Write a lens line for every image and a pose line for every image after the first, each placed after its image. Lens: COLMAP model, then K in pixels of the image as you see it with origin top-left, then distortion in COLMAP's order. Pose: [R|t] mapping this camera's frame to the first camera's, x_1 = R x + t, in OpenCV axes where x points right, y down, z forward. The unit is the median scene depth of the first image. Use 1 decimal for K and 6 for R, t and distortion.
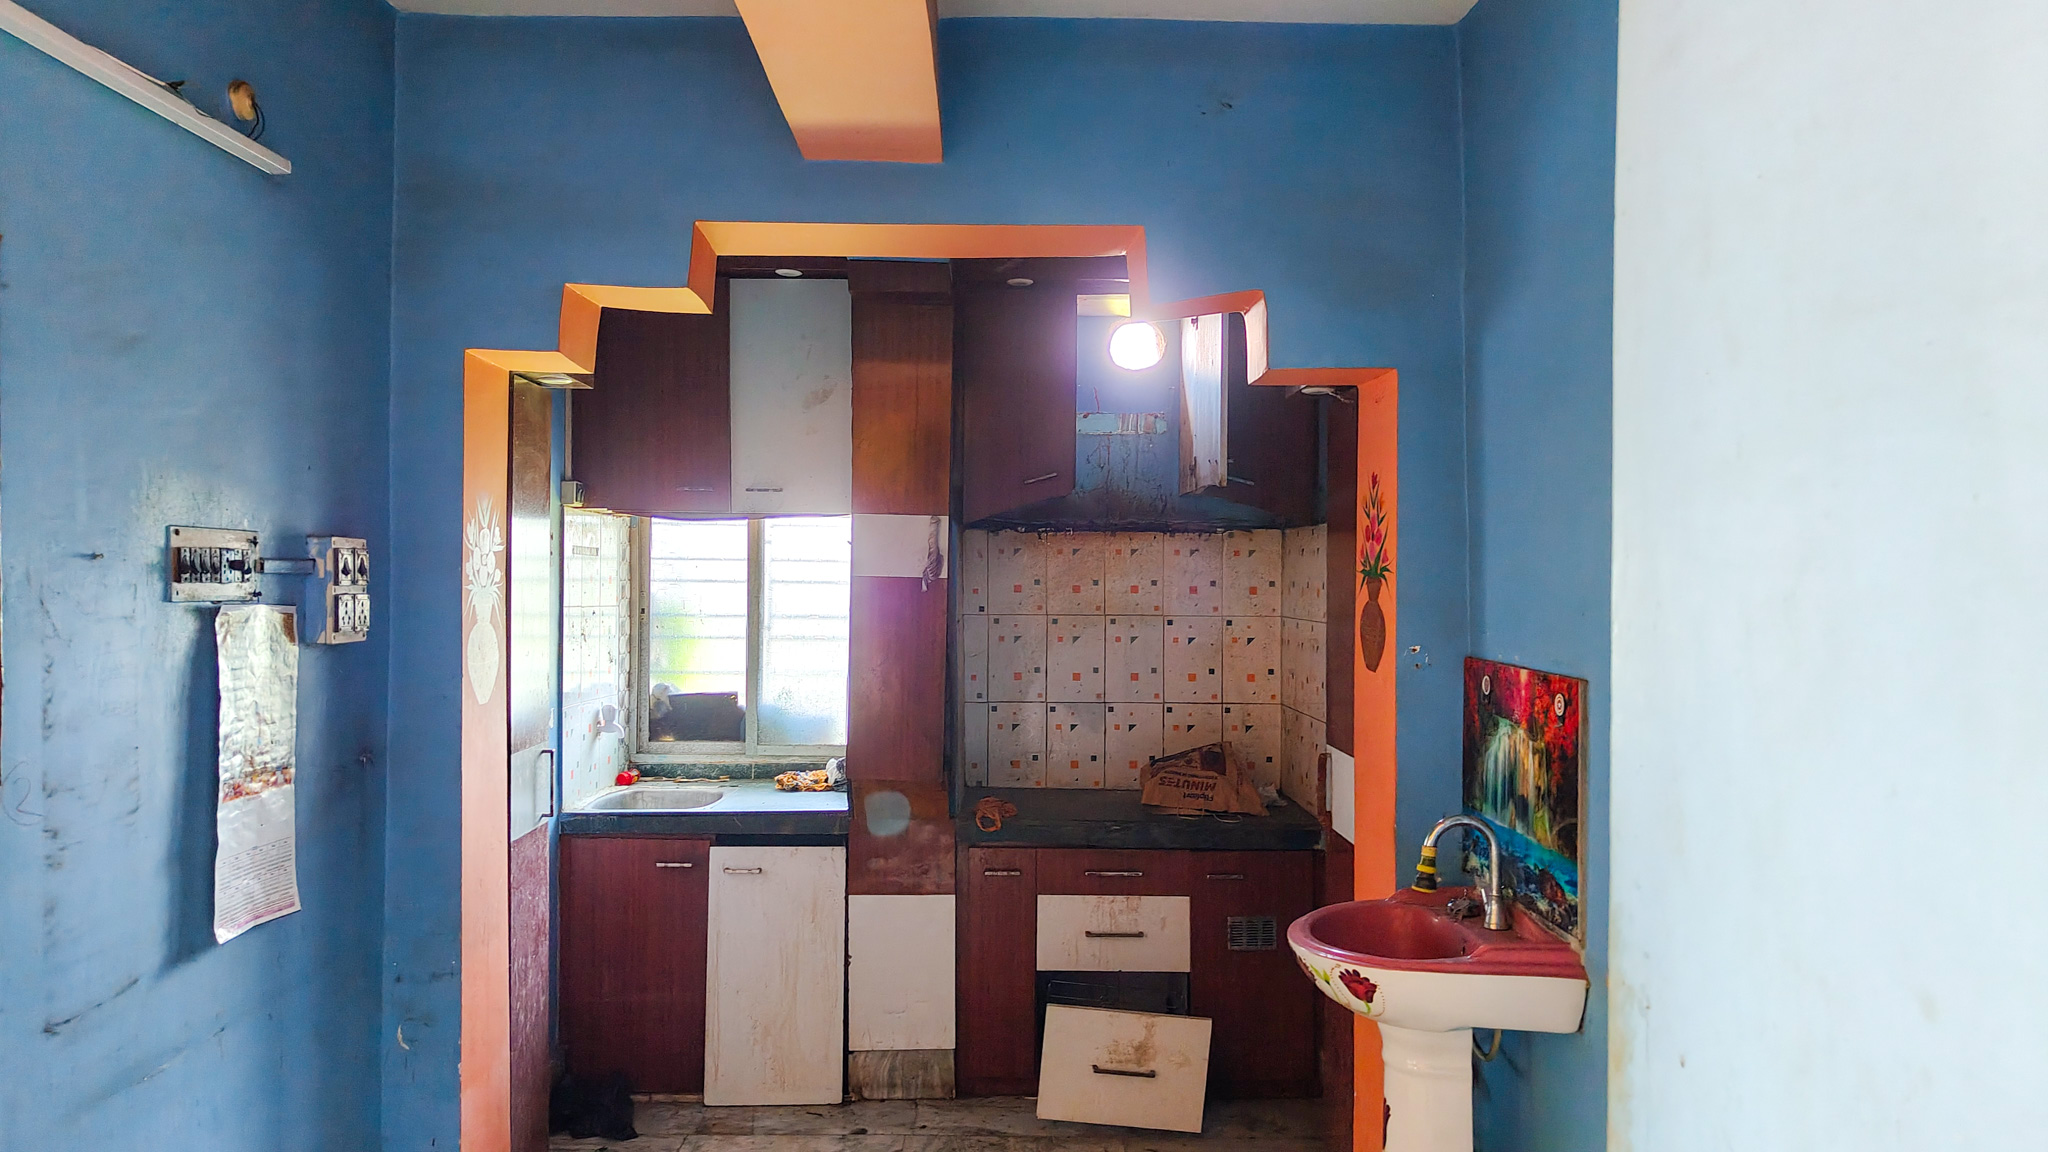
lens RADIAL K [[1431.6, 0, 1038.0], [0, 1431.6, 586.9], [0, 0, 1]] dist [0.010171, -0.006868]
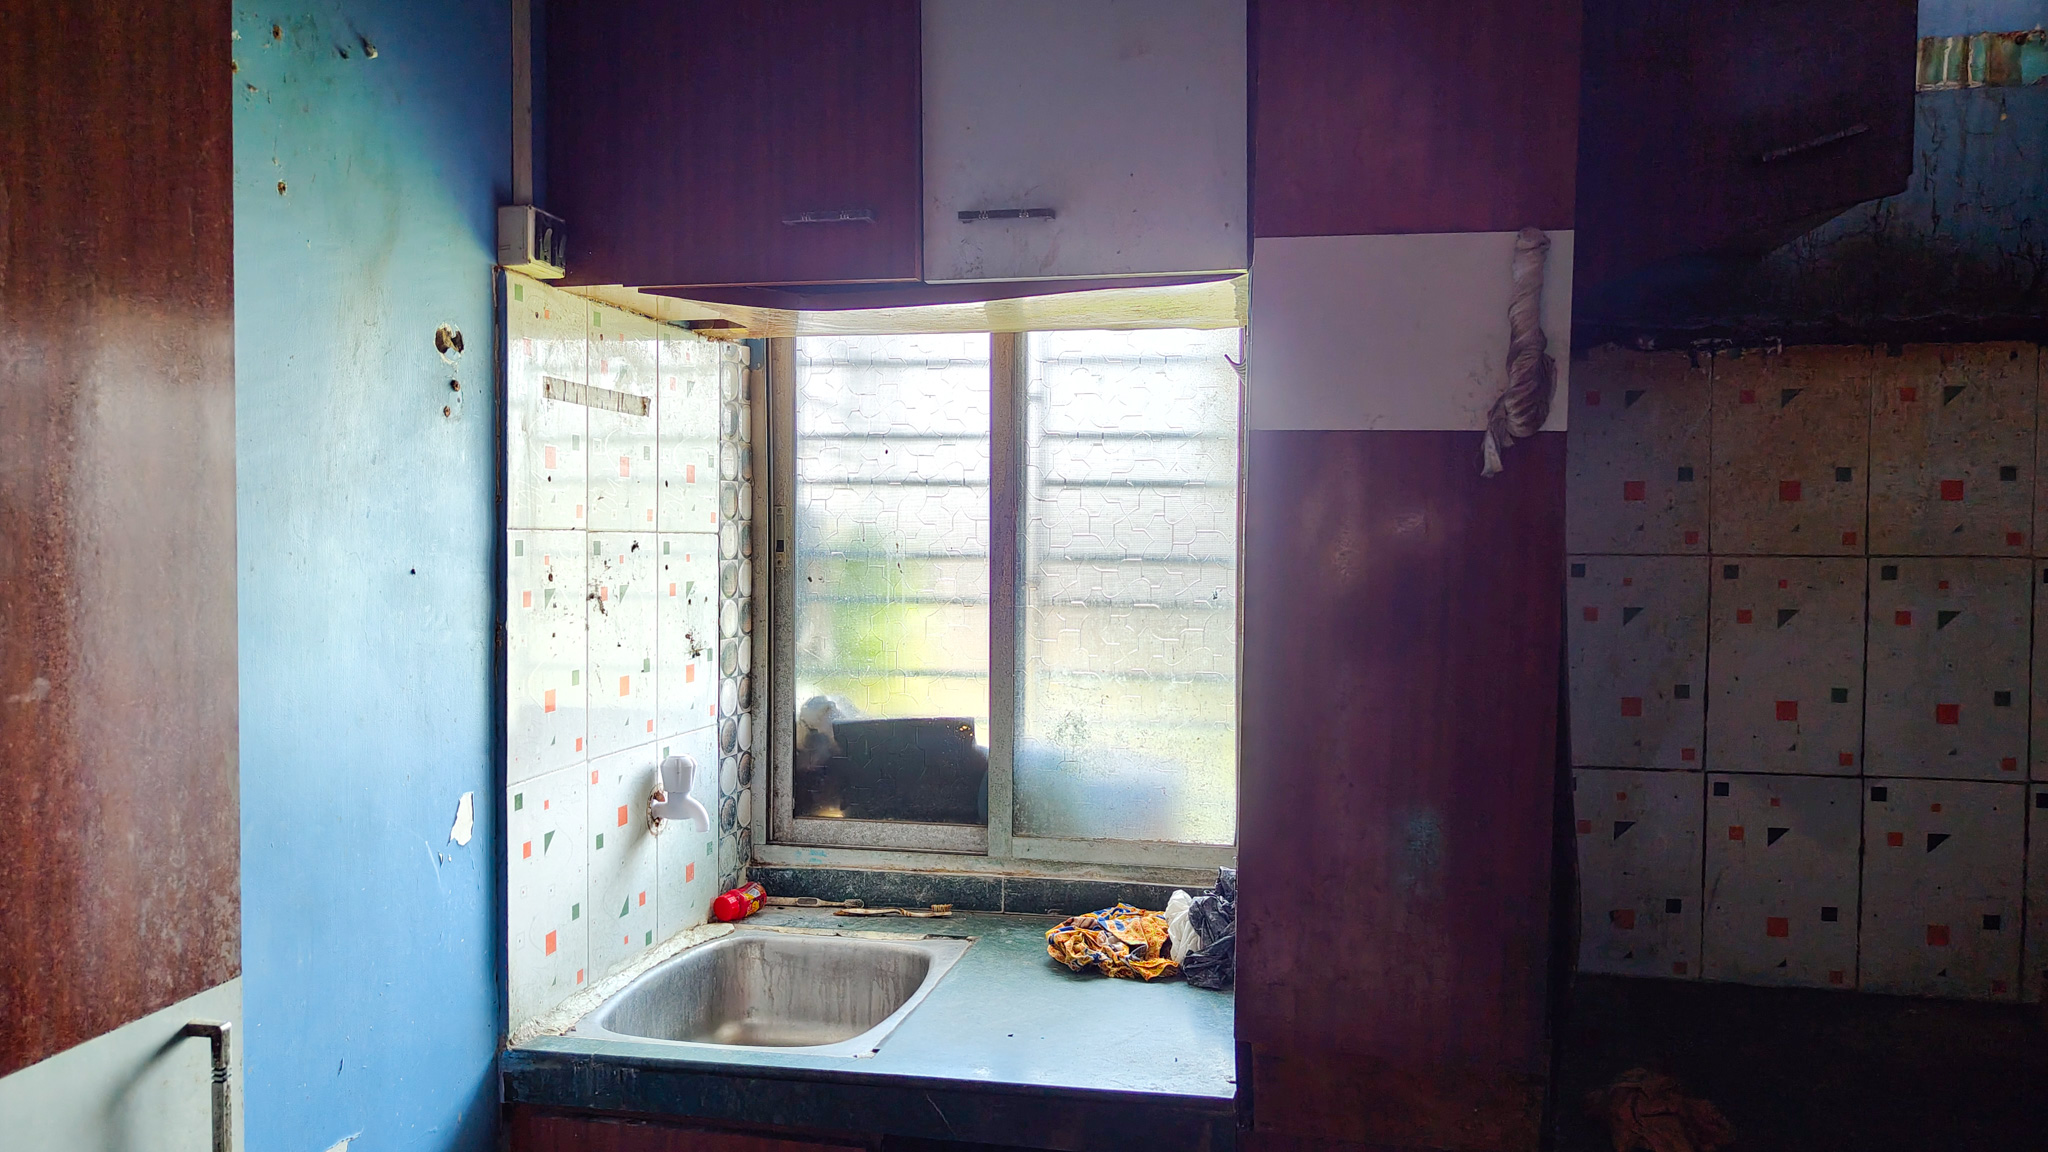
lens RADIAL K [[1431.6, 0, 1038.0], [0, 1431.6, 586.9], [0, 0, 1]] dist [0.010171, -0.006868]
pose [[0.977783, 0.006697, -0.209511, -0.093780], [0.000192, 0.999460, 0.032844, 0.015082], [0.209618, -0.032155, 0.977254, 0.564857]]
